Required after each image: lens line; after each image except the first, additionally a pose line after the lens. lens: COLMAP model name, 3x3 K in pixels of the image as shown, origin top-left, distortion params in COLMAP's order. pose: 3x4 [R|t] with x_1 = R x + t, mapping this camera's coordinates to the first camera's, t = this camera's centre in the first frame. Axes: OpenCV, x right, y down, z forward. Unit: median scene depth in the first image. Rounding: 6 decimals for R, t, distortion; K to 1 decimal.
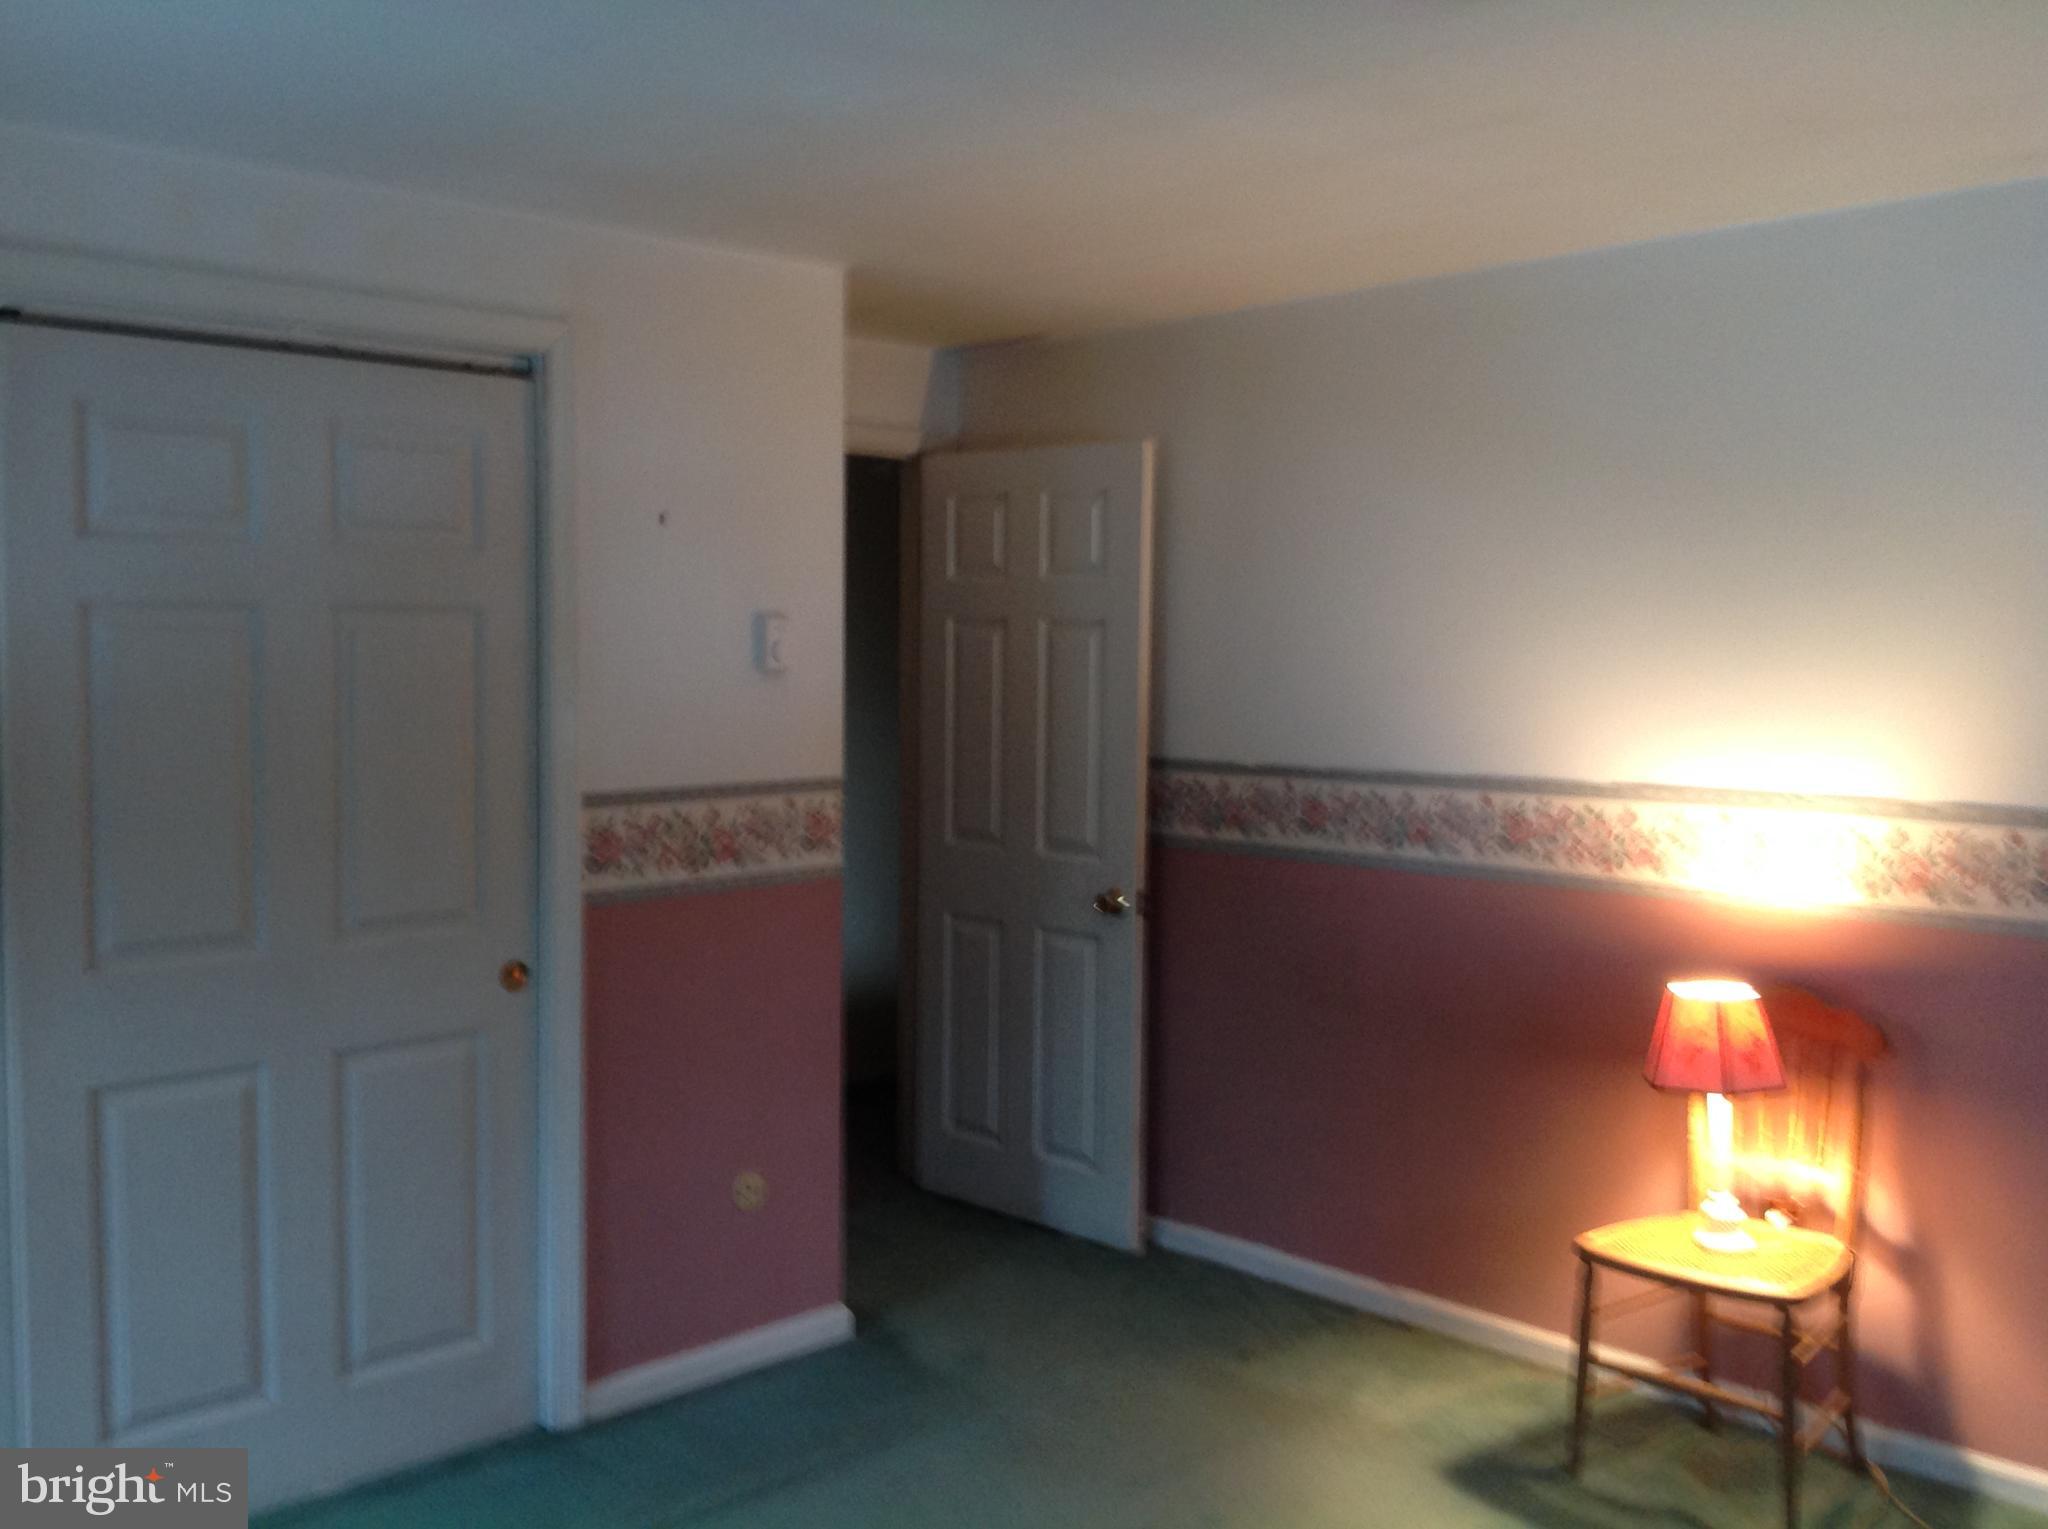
lens RADIAL K [[1872.2, 0, 1024.0], [0, 1872.2, 764.5], [0, 0, 1]] dist [-0.004244, -0.007142]
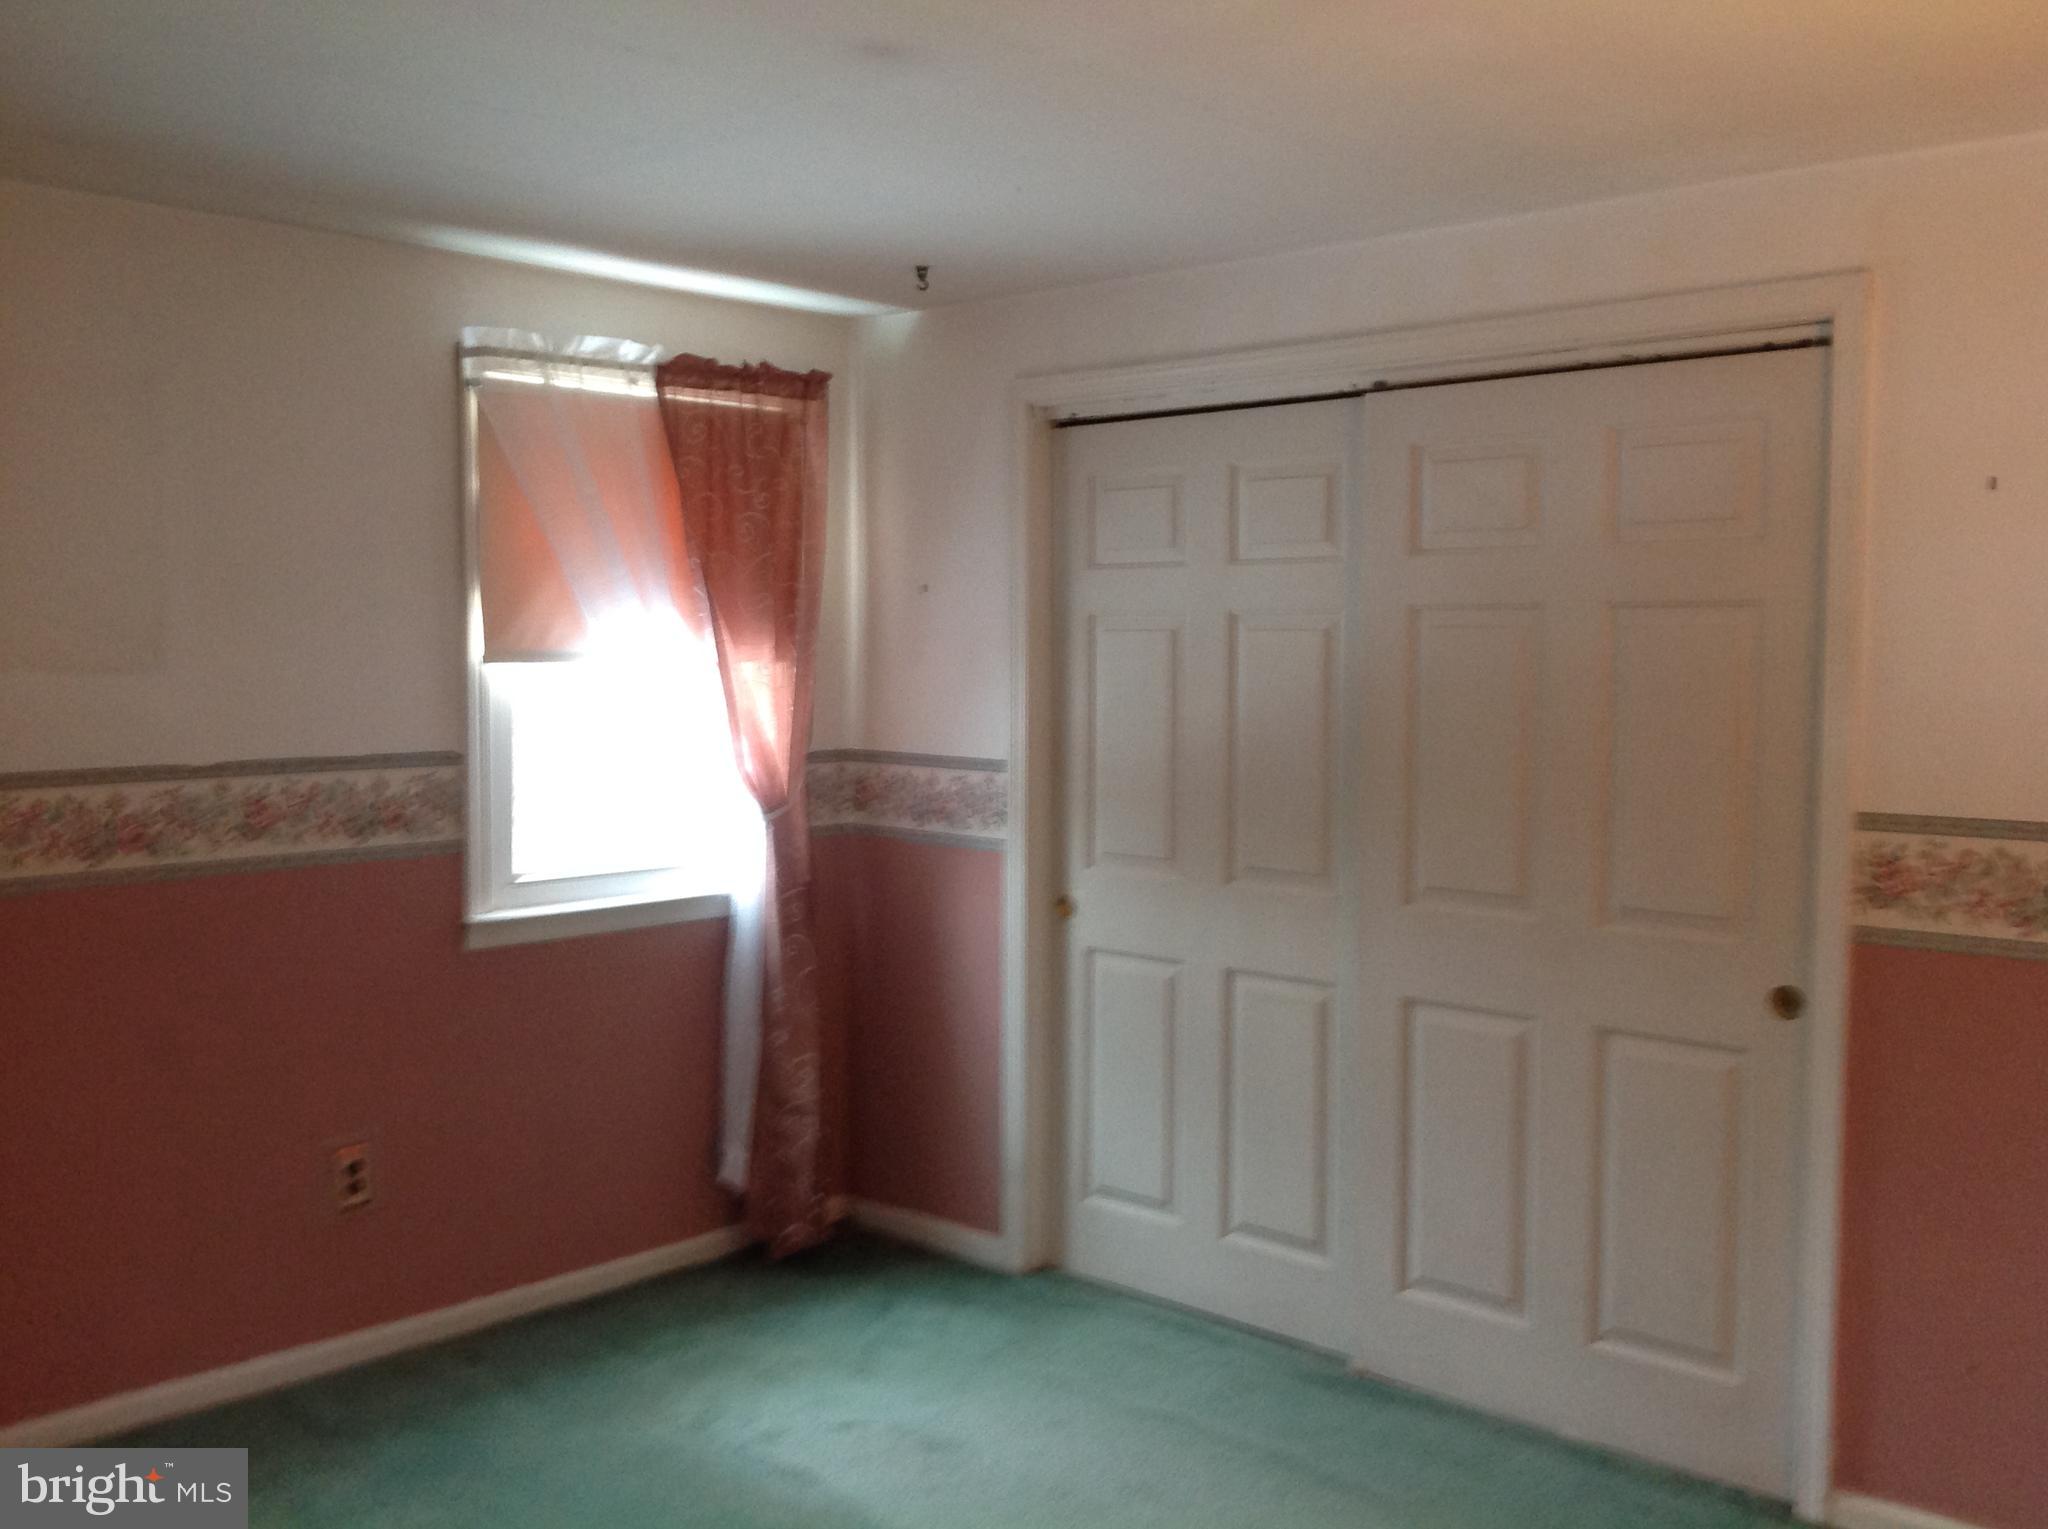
lens RADIAL K [[1872.2, 0, 1024.0], [0, 1872.2, 764.5], [0, 0, 1]] dist [-0.004244, -0.007142]
pose [[0.052709, 0.051799, -0.997266, 0.640613], [-0.078690, 0.995764, 0.047562, -0.018154], [0.995505, 0.075968, 0.056561, 0.586357]]
